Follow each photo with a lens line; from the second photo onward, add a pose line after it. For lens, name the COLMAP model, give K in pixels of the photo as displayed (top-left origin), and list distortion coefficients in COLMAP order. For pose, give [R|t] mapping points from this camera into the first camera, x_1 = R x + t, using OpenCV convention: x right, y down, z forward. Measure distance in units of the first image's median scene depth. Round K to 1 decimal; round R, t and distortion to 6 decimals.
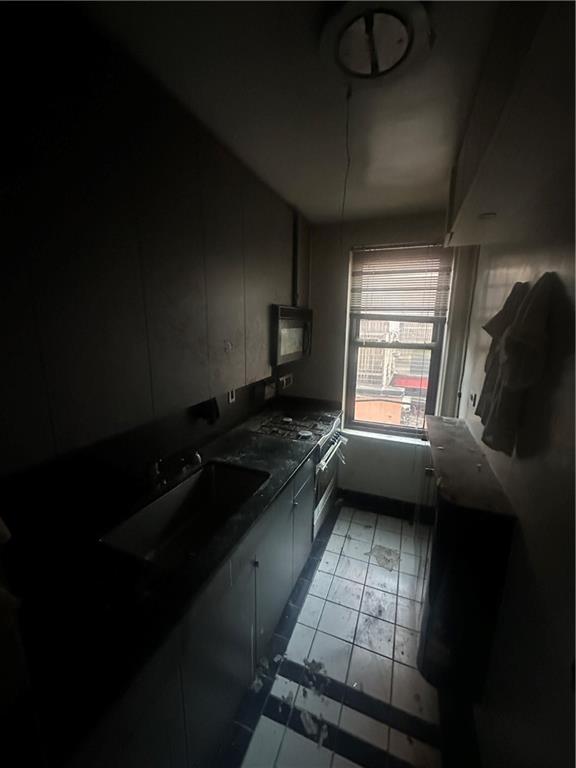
lens RADIAL K [[310.2, 0, 288.0], [0, 310.2, 384.0], [0, 0, 1]] dist [0.000537, 0.000012]
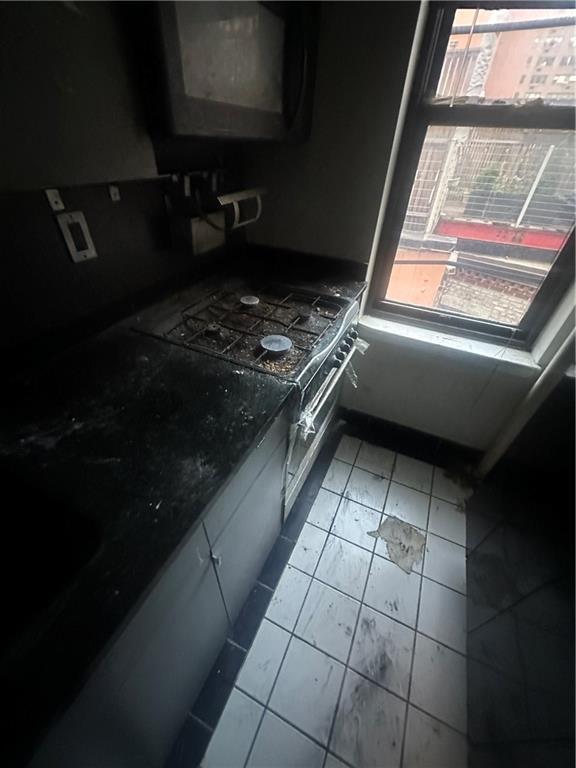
lens RADIAL K [[310.2, 0, 288.0], [0, 310.2, 384.0], [0, 0, 1]] dist [0.000537, 0.000012]
pose [[0.998250, 0.054821, -0.022178, 0.078748], [-0.038885, 0.891040, 0.452257, 0.010470], [0.044555, -0.450603, 0.891612, 0.536367]]
